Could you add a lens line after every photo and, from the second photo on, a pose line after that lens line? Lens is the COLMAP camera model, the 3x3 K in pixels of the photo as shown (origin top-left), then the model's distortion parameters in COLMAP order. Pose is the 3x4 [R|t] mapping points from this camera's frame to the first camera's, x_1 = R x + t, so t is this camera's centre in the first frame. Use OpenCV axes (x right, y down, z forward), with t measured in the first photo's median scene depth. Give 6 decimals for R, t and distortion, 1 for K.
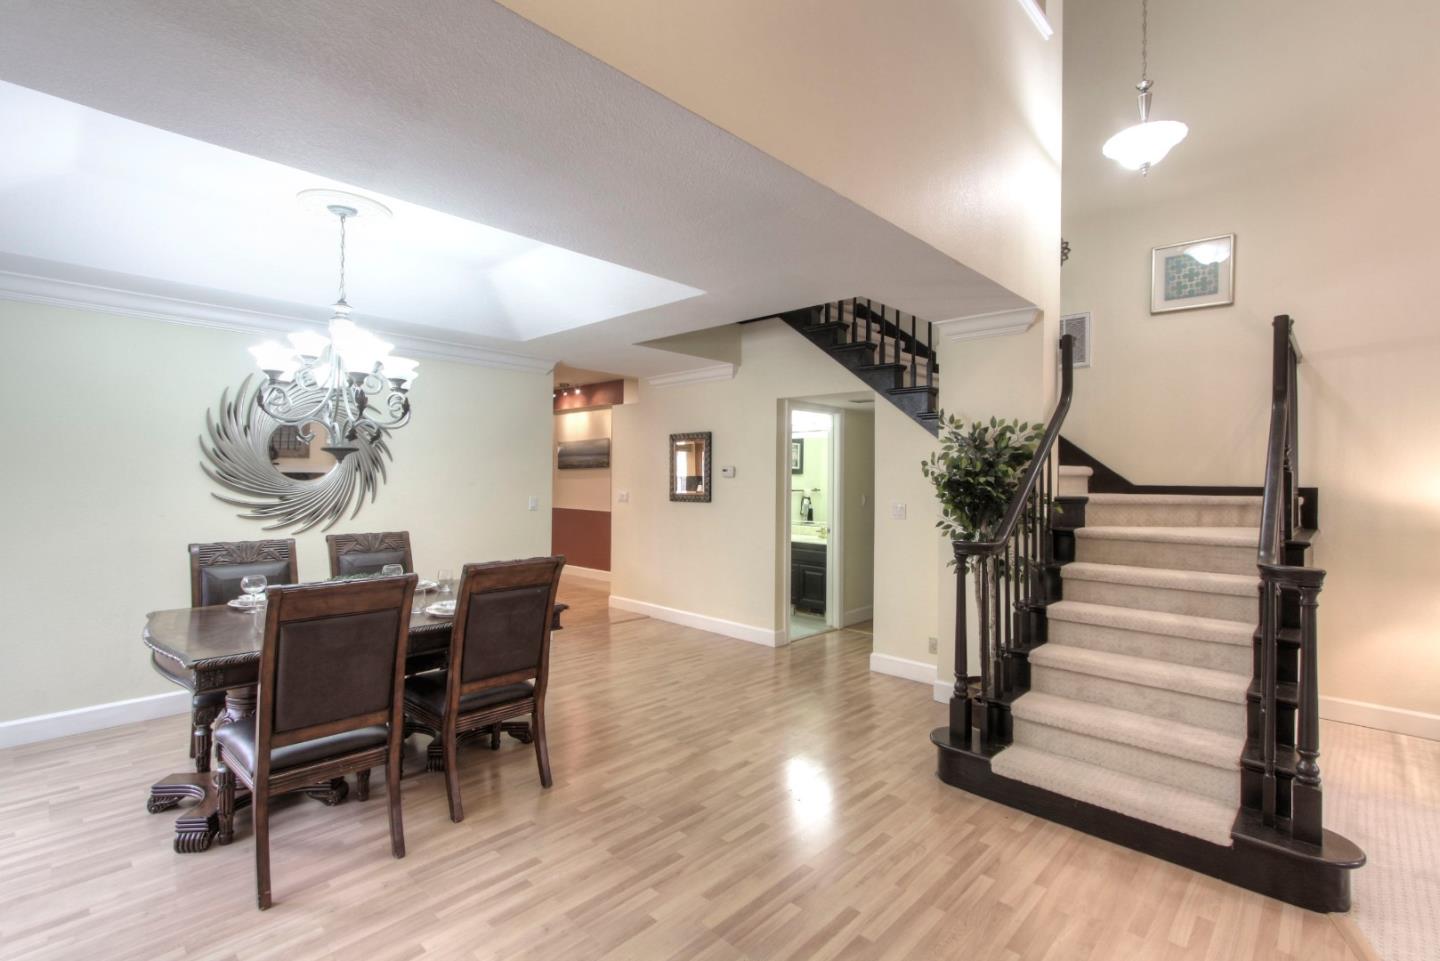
lens RADIAL K [[655.6, 0, 715.0], [0, 655.6, 469.5], [0, 0, 1]] dist [0.002234, -0.001956]
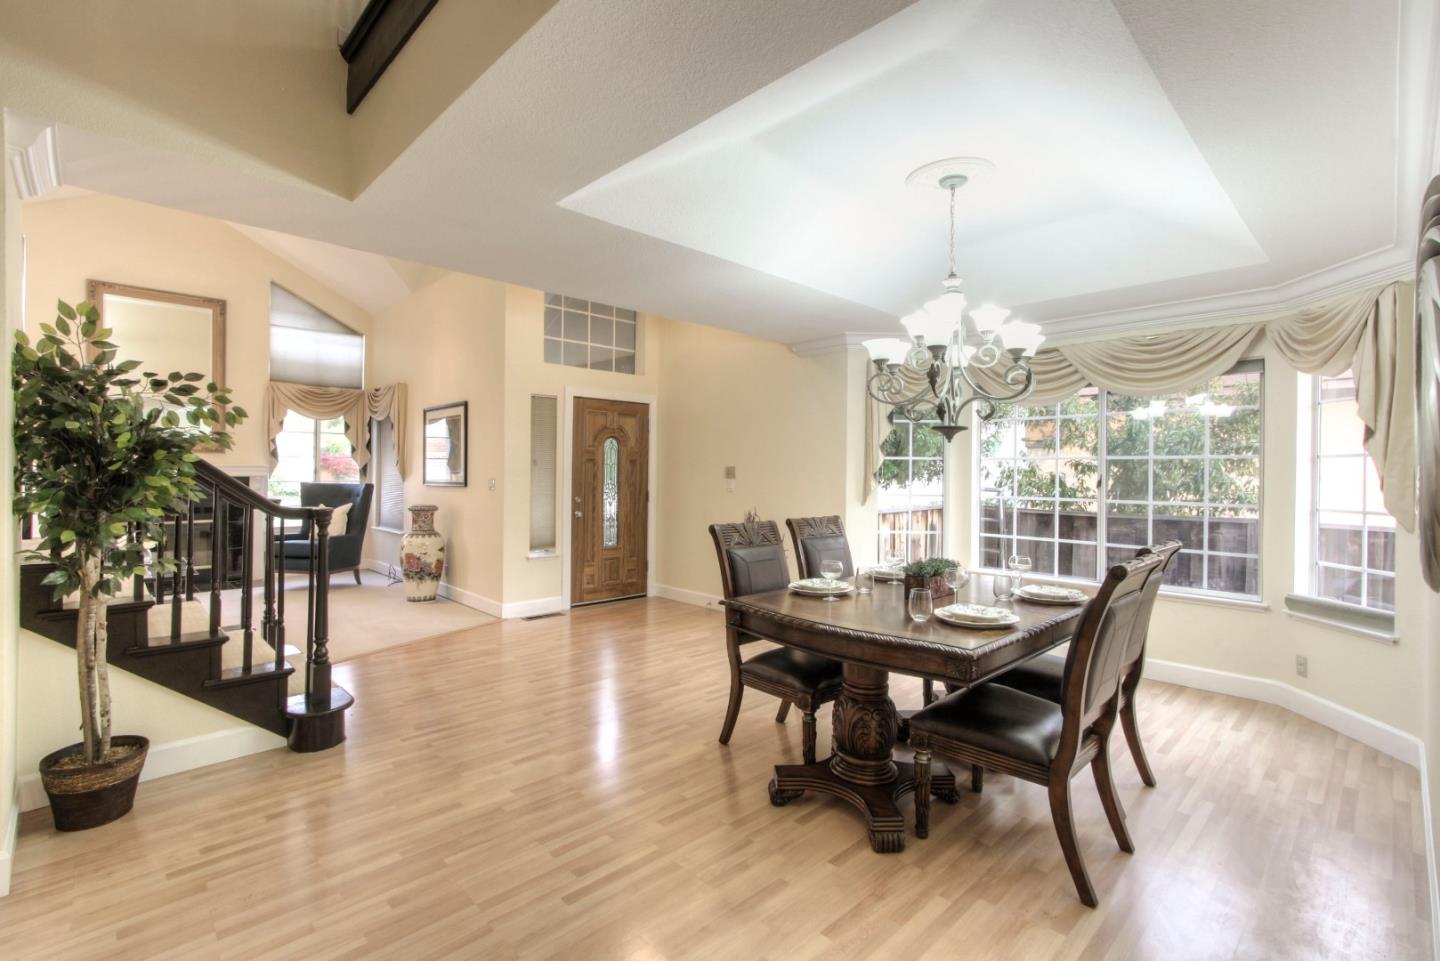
lens RADIAL K [[655.6, 0, 720.9], [0, 655.6, 475.8], [0, 0, 1]] dist [0.002234, -0.001956]
pose [[-0.999252, -0.021079, 0.032432, -0.245461], [-0.021214, 0.999768, -0.003818, 0.046535], [-0.032344, -0.004503, -0.999467, 1.833820]]
